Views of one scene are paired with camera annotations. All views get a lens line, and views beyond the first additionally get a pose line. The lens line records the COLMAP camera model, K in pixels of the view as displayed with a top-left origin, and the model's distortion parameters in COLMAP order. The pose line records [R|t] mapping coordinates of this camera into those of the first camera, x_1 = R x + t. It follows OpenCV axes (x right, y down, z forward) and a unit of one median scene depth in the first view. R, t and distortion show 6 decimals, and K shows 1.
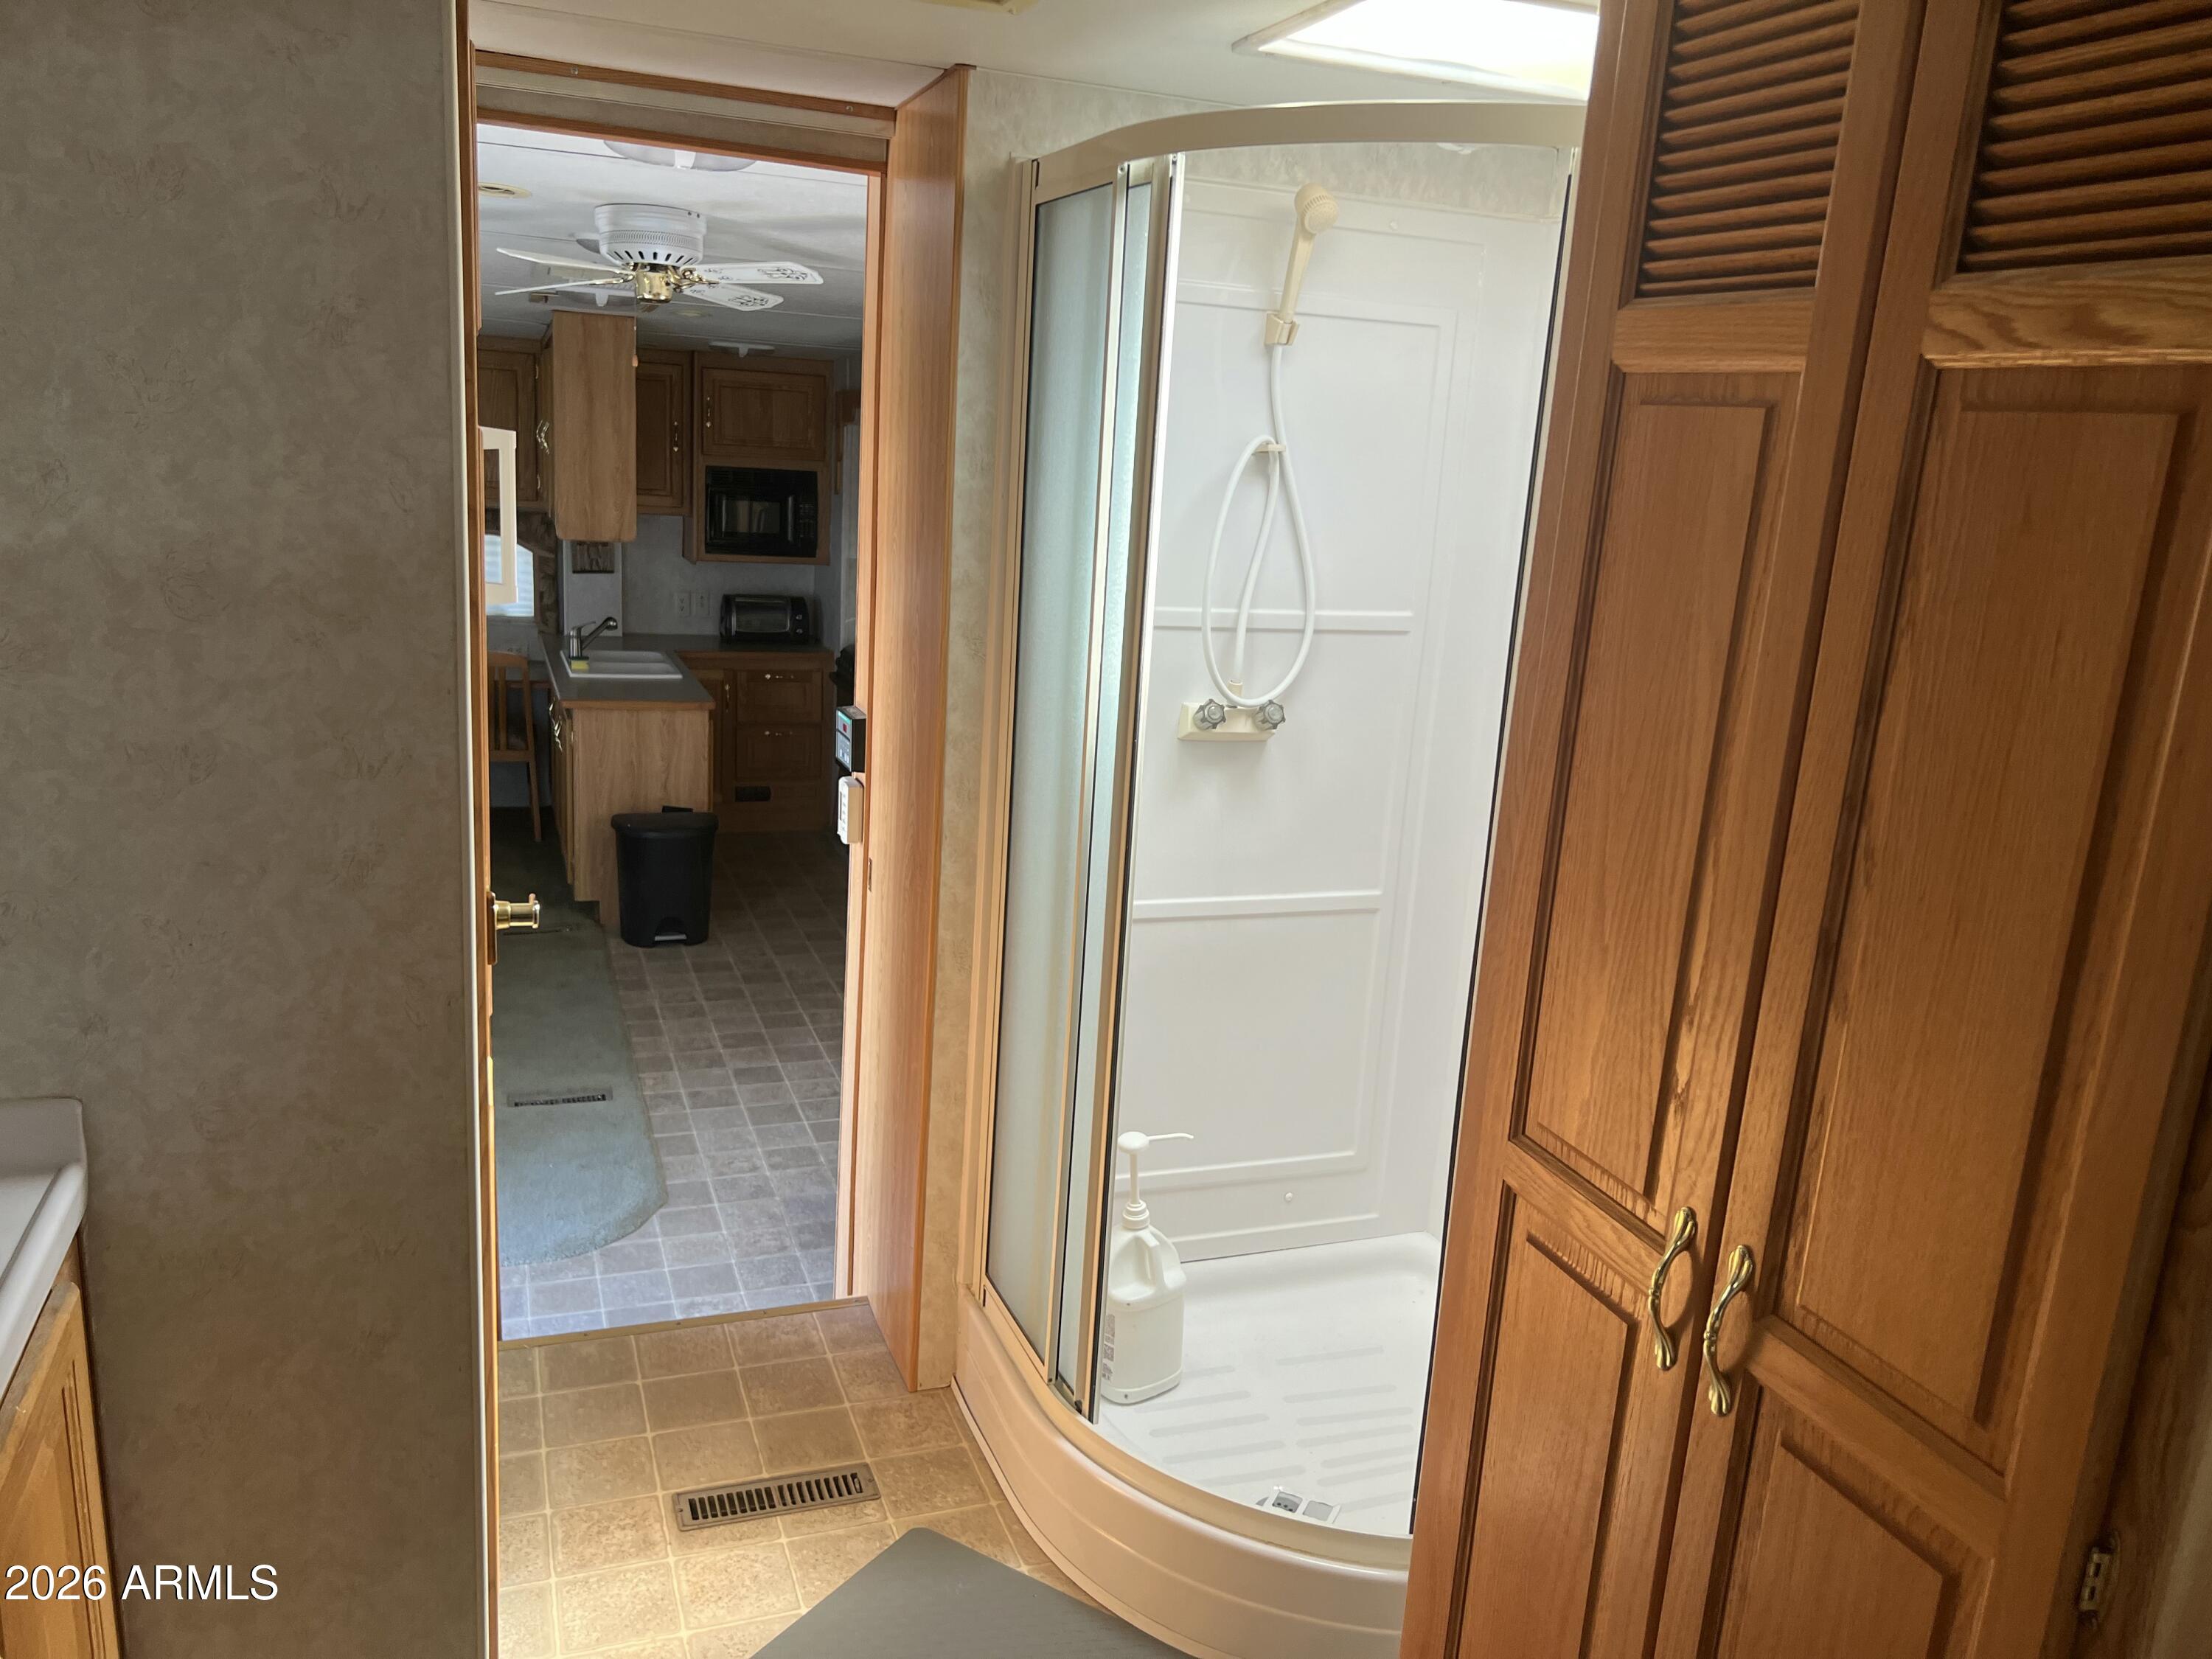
lens RADIAL K [[1664.2, 0, 1158.4], [0, 1664.2, 837.0], [0, 0, 1]] dist [0.055717, -0.068943]
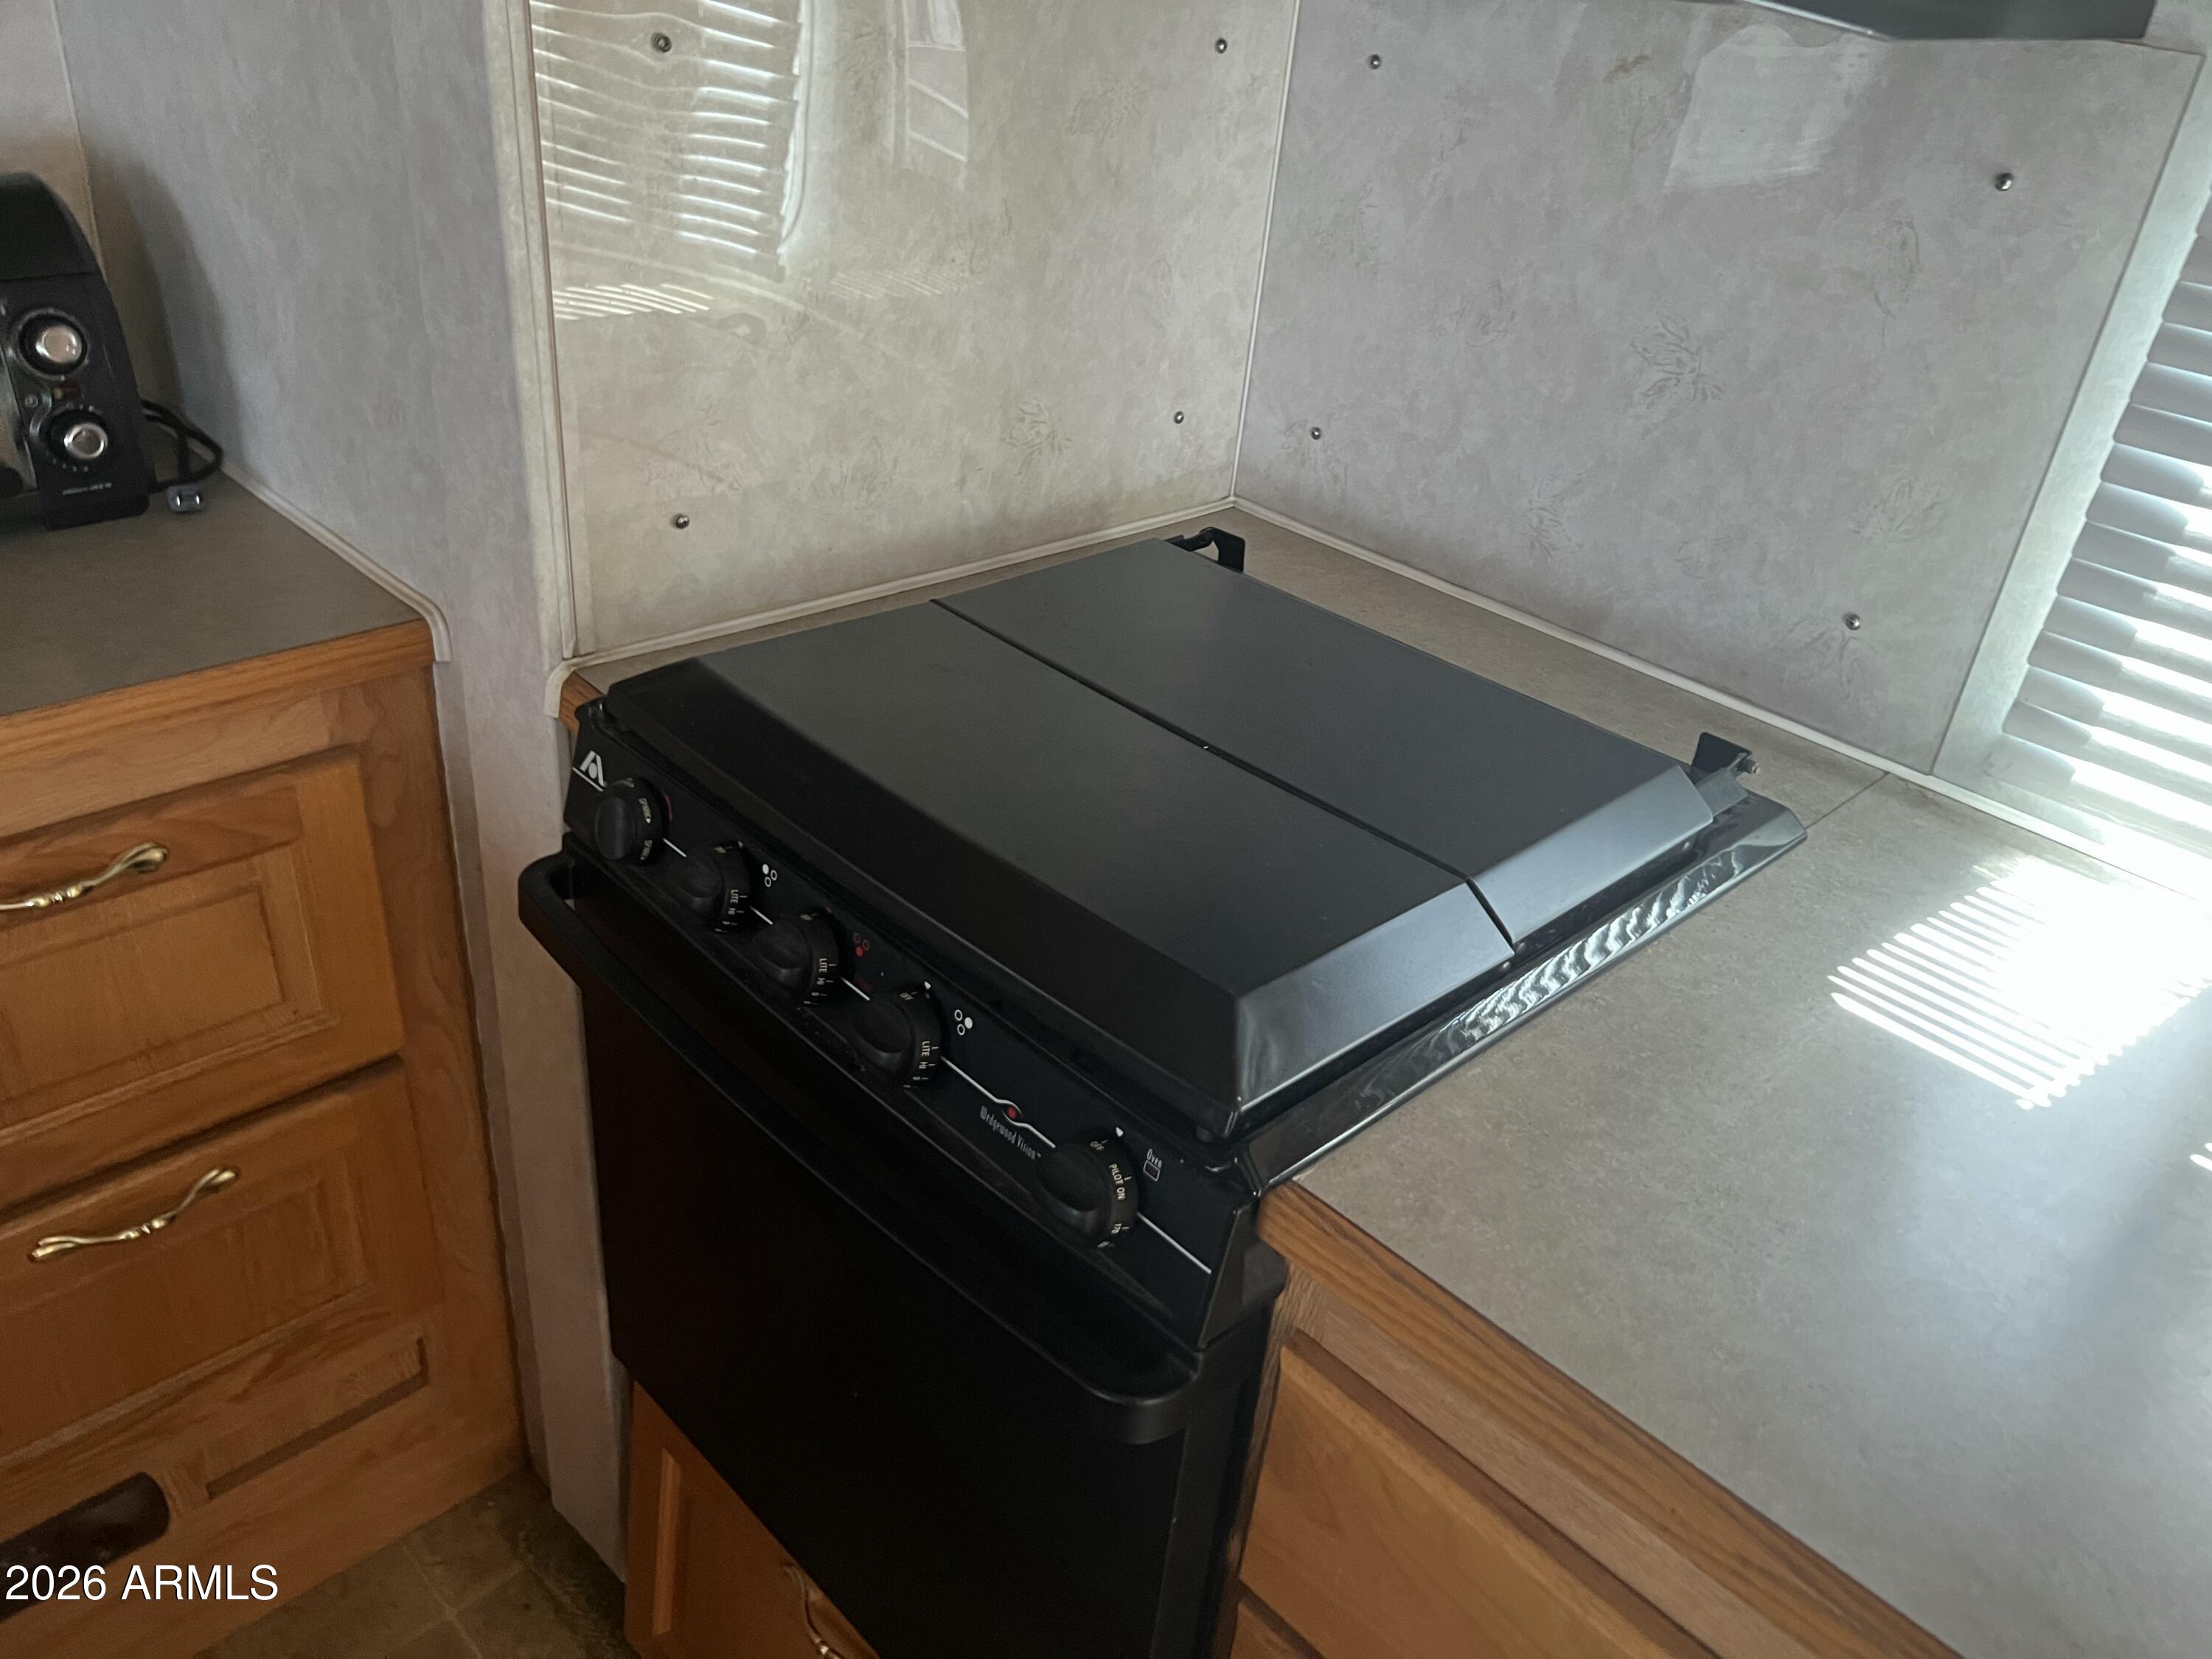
lens RADIAL K [[1664.2, 0, 1121.9], [0, 1664.2, 827.9], [0, 0, 1]] dist [0.055717, -0.068943]
pose [[0.921930, -0.179857, 0.343070, -0.219548], [0.058535, 0.940185, 0.335598, -0.158162], [-0.382908, -0.289316, 0.877313, 0.966292]]
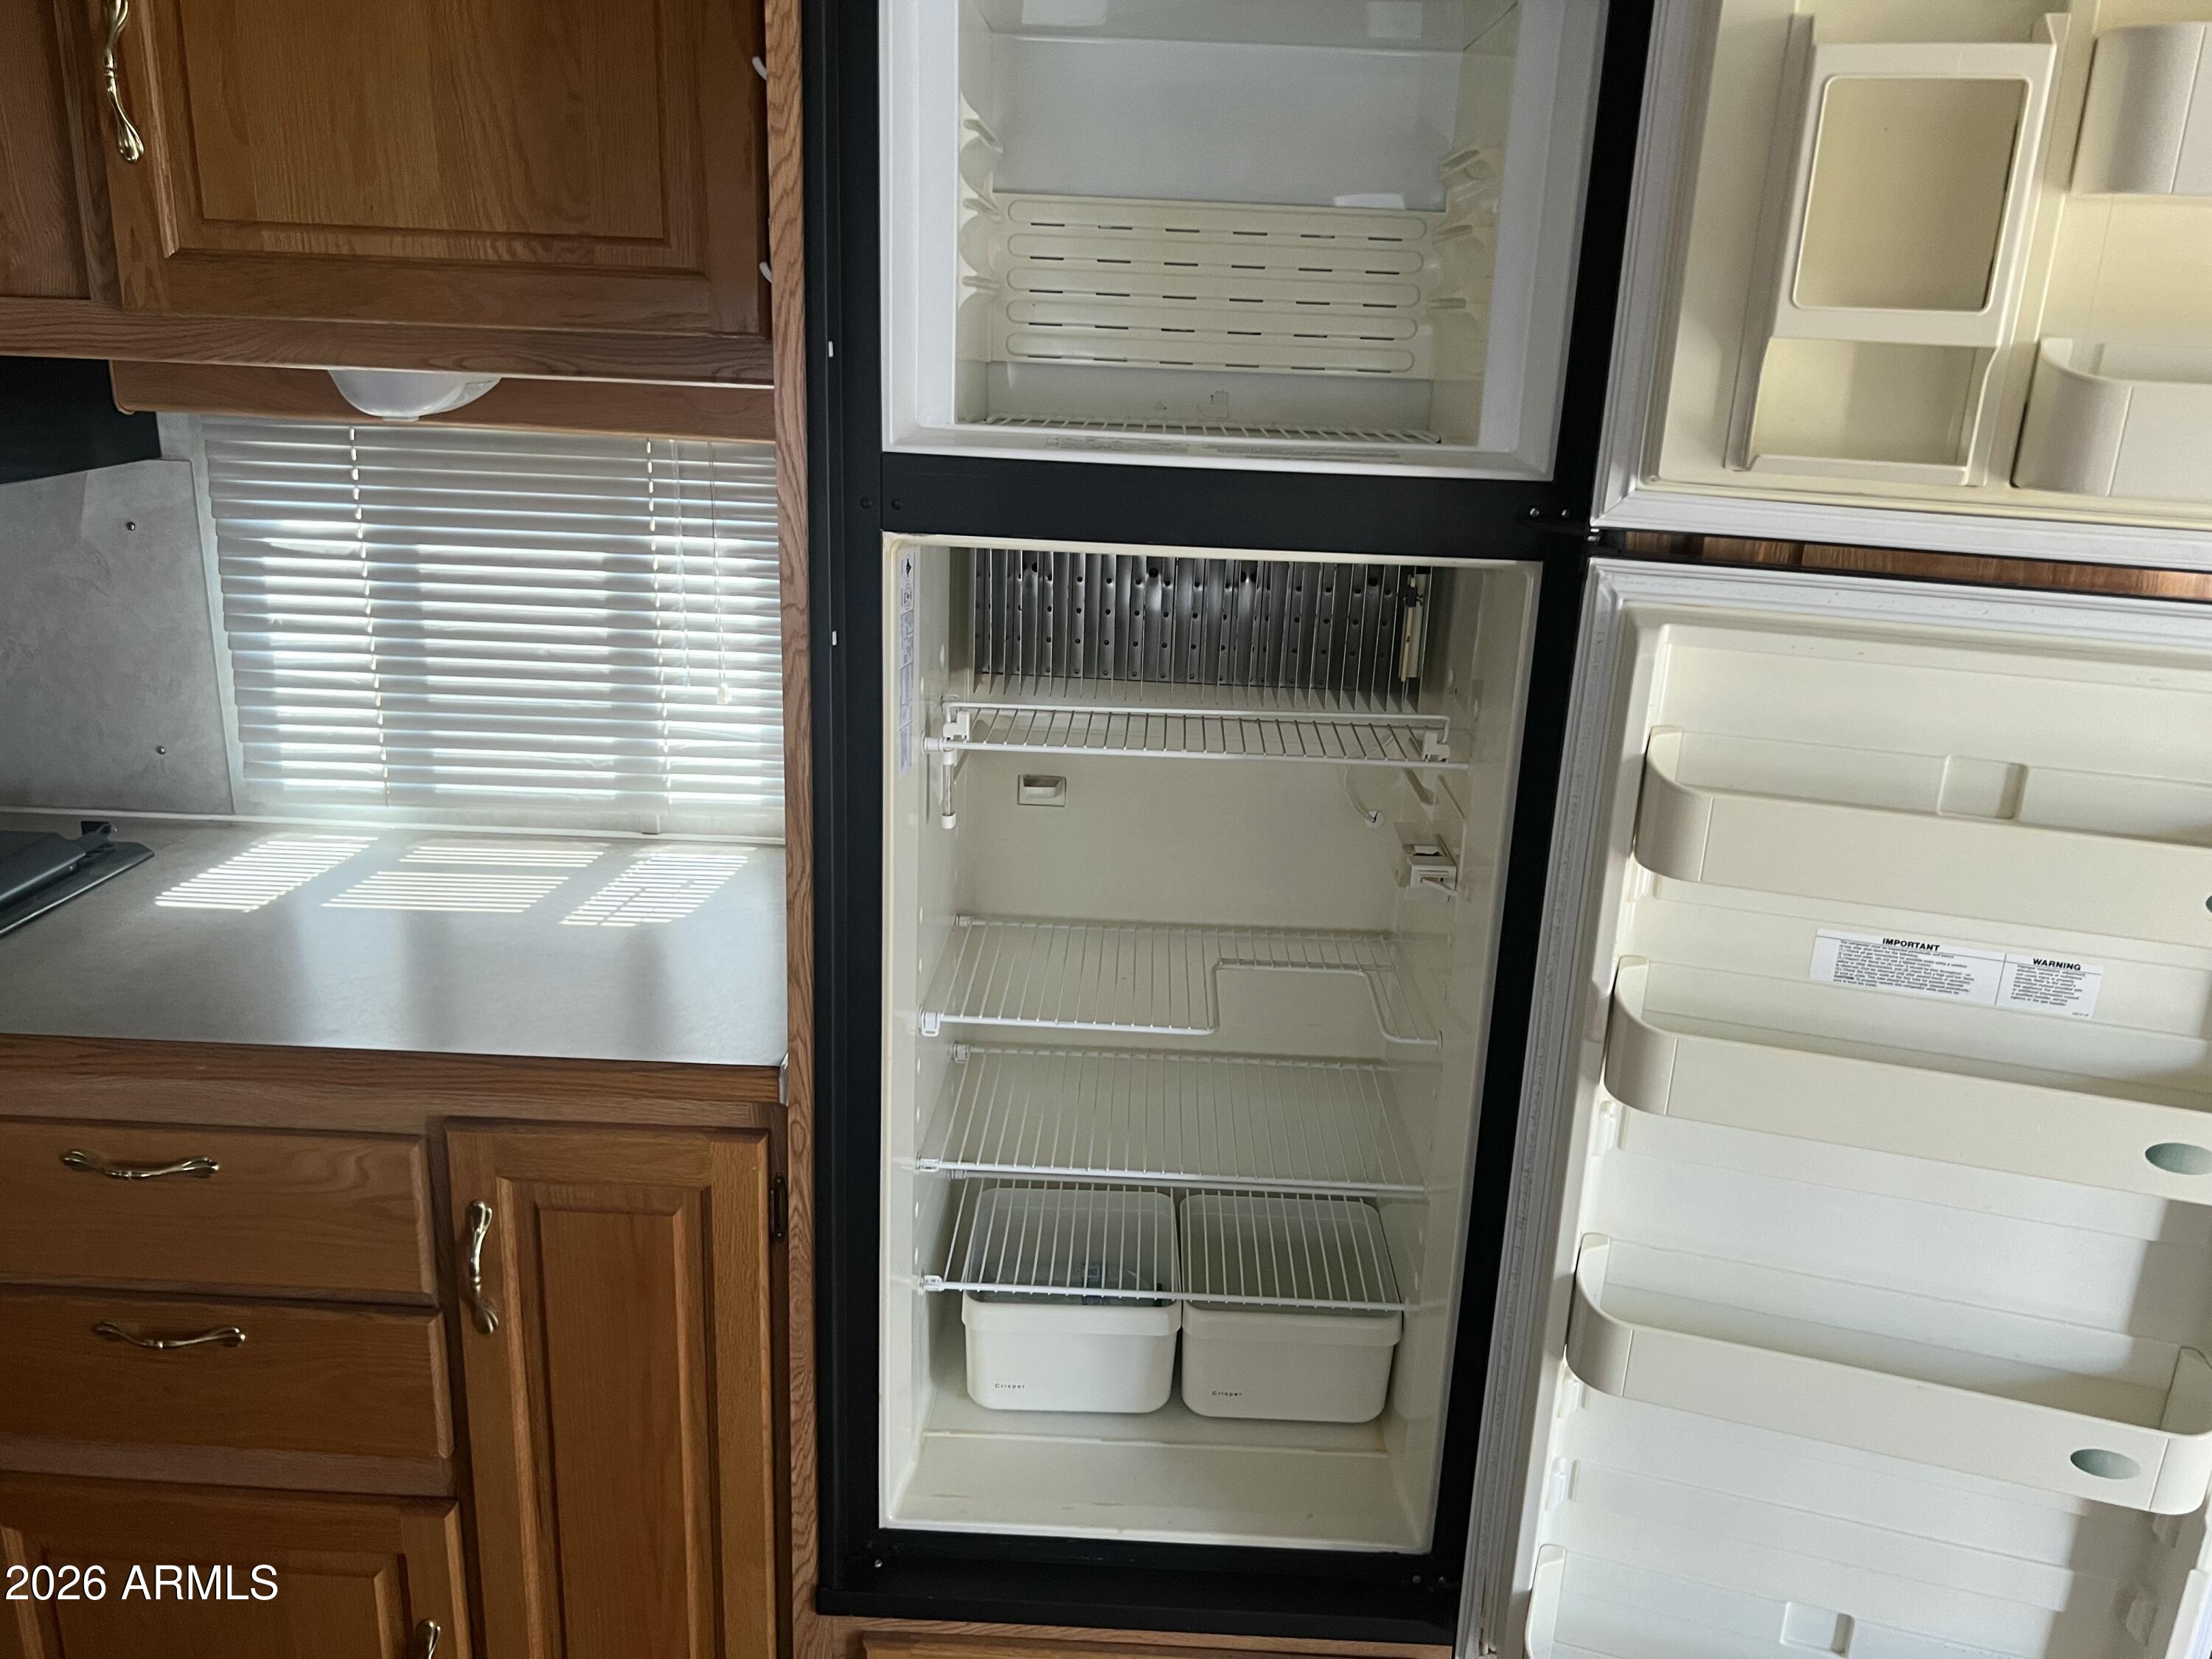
lens RADIAL K [[1664.2, 0, 1123.8], [0, 1664.2, 807.2], [0, 0, 1]] dist [0.055717, -0.068943]
pose [[0.387284, -0.320294, 0.864536, -0.290813], [0.199465, 0.944615, 0.260608, -0.153316], [-0.900125, 0.071515, 0.429722, 0.807831]]
